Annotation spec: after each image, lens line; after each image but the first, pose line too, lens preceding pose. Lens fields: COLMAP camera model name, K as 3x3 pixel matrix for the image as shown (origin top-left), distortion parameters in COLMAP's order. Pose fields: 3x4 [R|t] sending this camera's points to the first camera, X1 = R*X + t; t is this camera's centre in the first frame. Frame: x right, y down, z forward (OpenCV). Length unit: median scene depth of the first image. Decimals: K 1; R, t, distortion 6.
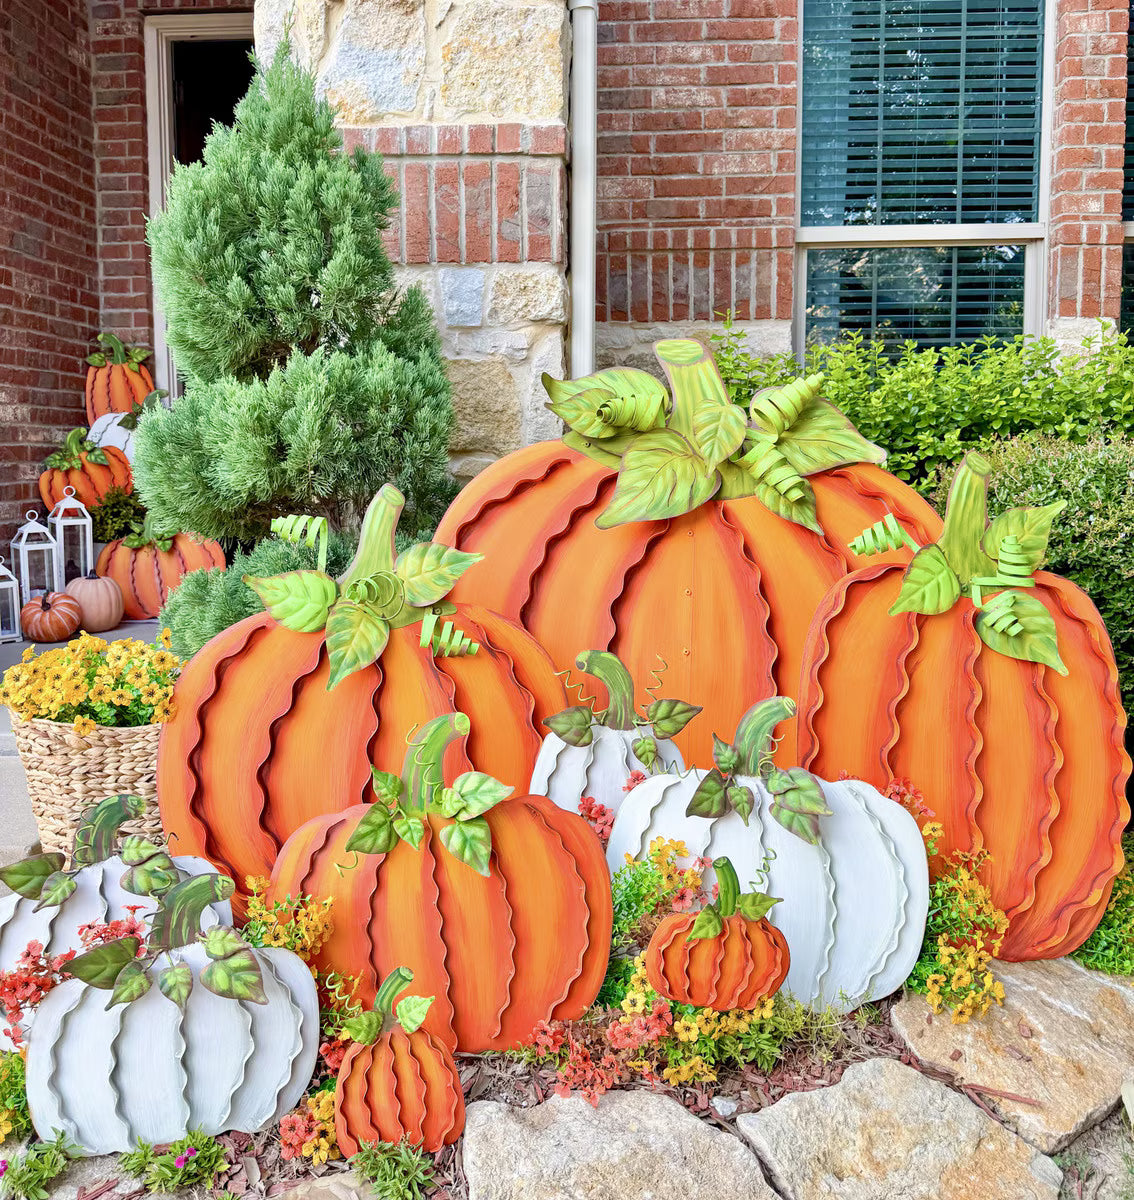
lens RADIAL K [[1101.0, 0, 583.0], [0, 1101.0, 549.6], [0, 0, 1]] dist [-0.003896, -0.021006]
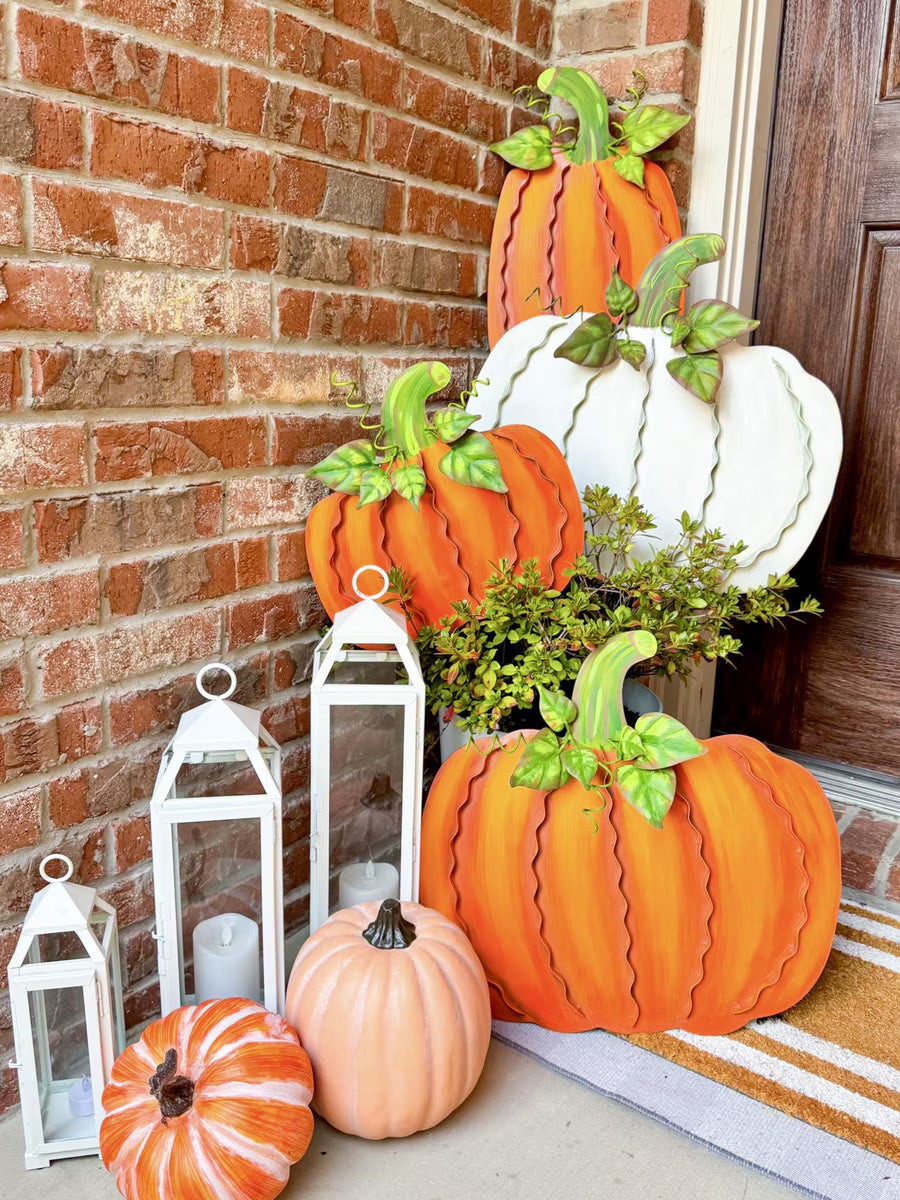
lens RADIAL K [[1057.3, 0, 459.5], [0, 1057.3, 594.1], [0, 0, 1]] dist [0.092016, -0.138109]
pose [[0.847862, 0.148191, -0.509087, -0.329504], [-0.084041, 0.985571, 0.146925, -0.102375], [0.523515, -0.081788, 0.848082, 0.843583]]
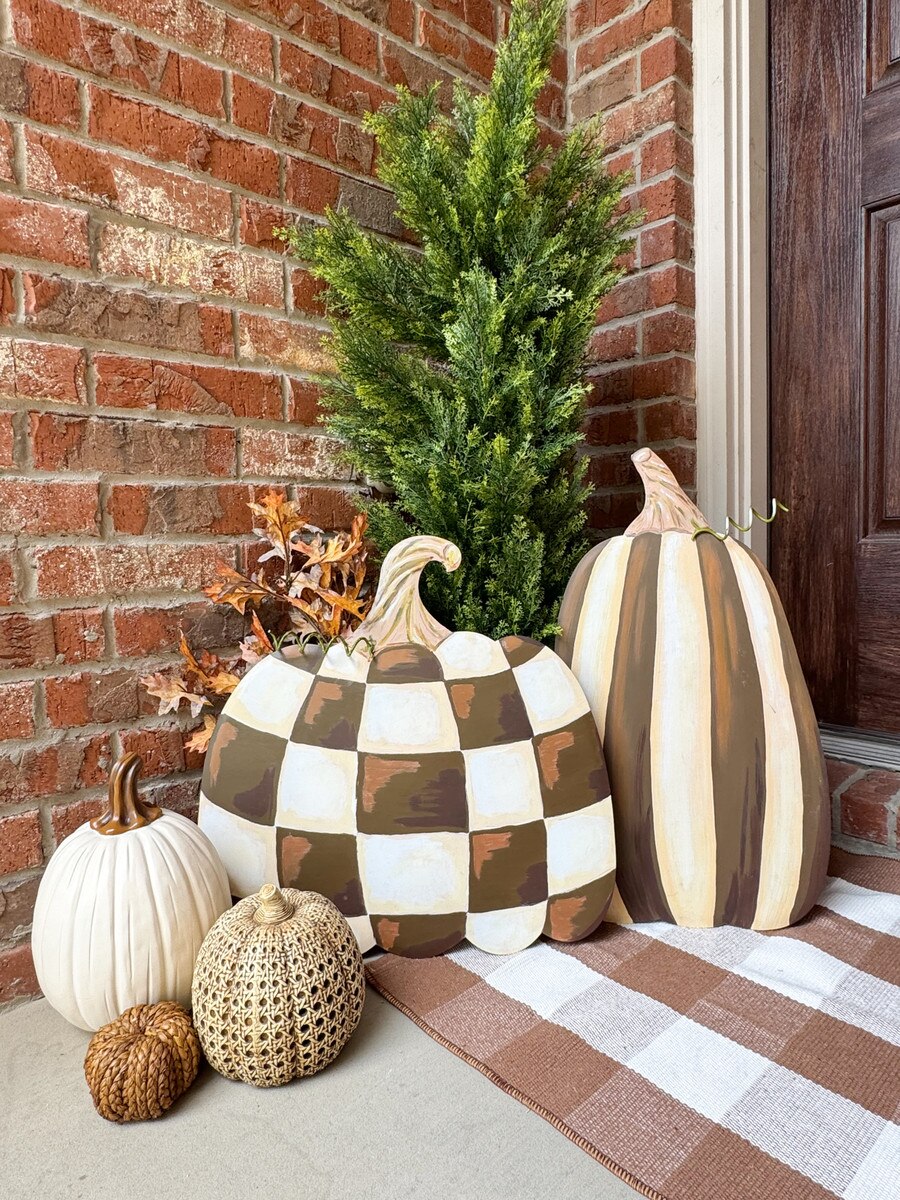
lens RADIAL K [[772.4, 0, 450.3], [0, 772.4, 591.5], [0, 0, 1]] dist [-0.000168, 0.001798]
pose [[0.714673, 0.026404, -0.698960, -0.324697], [-0.037563, 0.999294, -0.000657, -0.032317], [0.698449, 0.026724, 0.715160, 0.944916]]
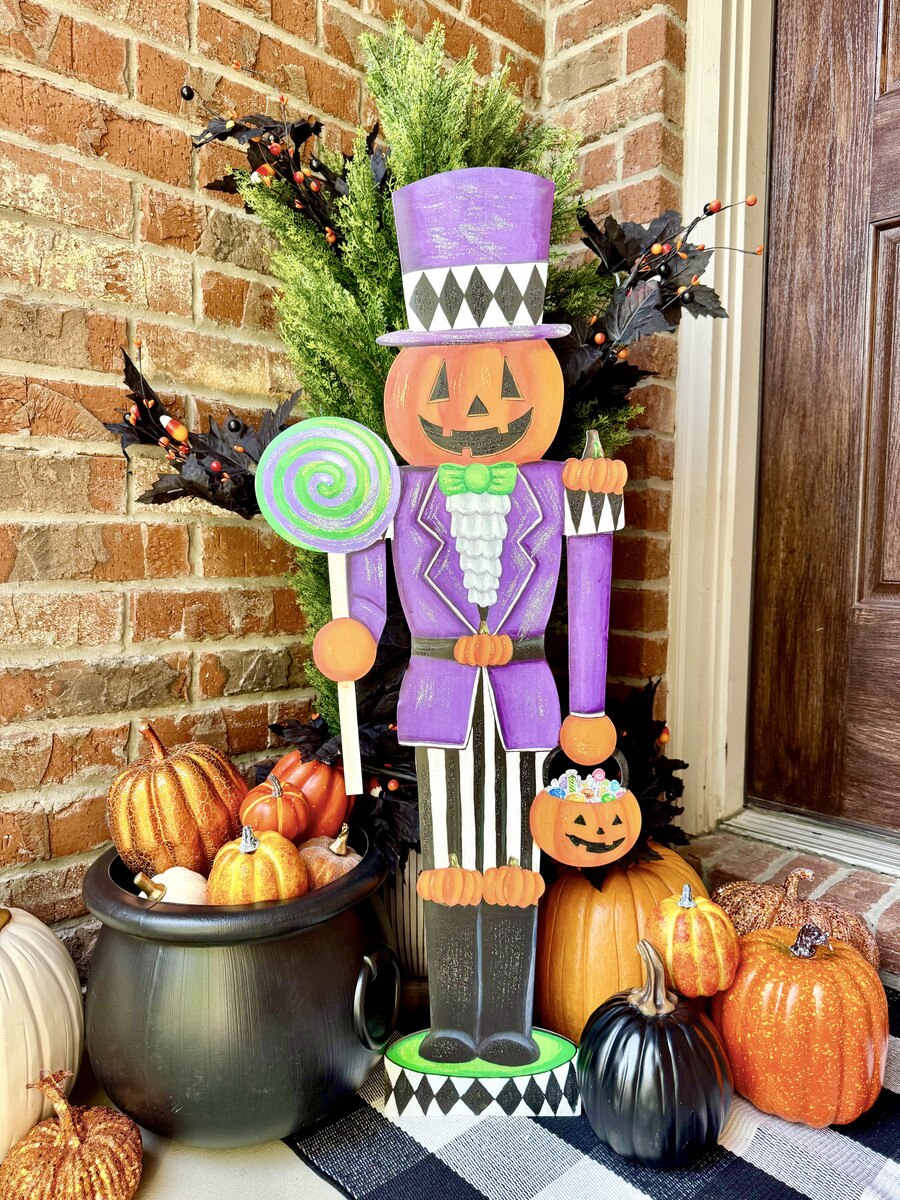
lens RADIAL K [[892.0, 0, 445.0], [0, 892.0, 602.9], [0, 0, 1]] dist [0.011995, -0.014181]
pose [[0.732241, 0.056316, -0.678713, -0.316451], [-0.076617, 0.997061, 0.000072, -0.049430], [0.676722, 0.051948, 0.734404, 0.954163]]
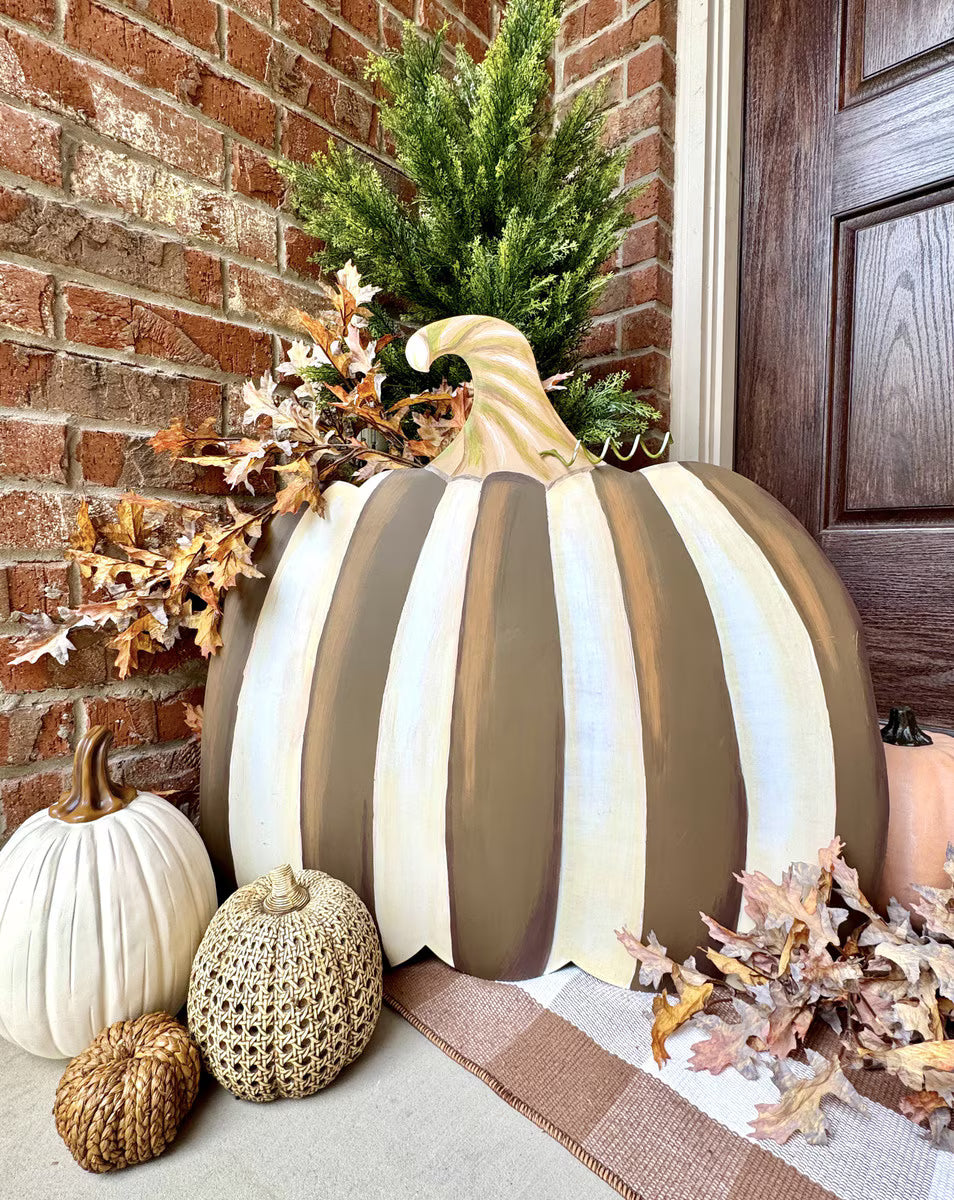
lens RADIAL K [[651.0, 0, 455.8], [0, 651.0, 594.0], [0, 0, 1]] dist [0.004219, -0.003973]
pose [[0.760133, 0.041659, -0.648430, -0.362763], [-0.060804, 0.998124, -0.007154, -0.020583], [0.646916, 0.044865, 0.761240, 0.970432]]
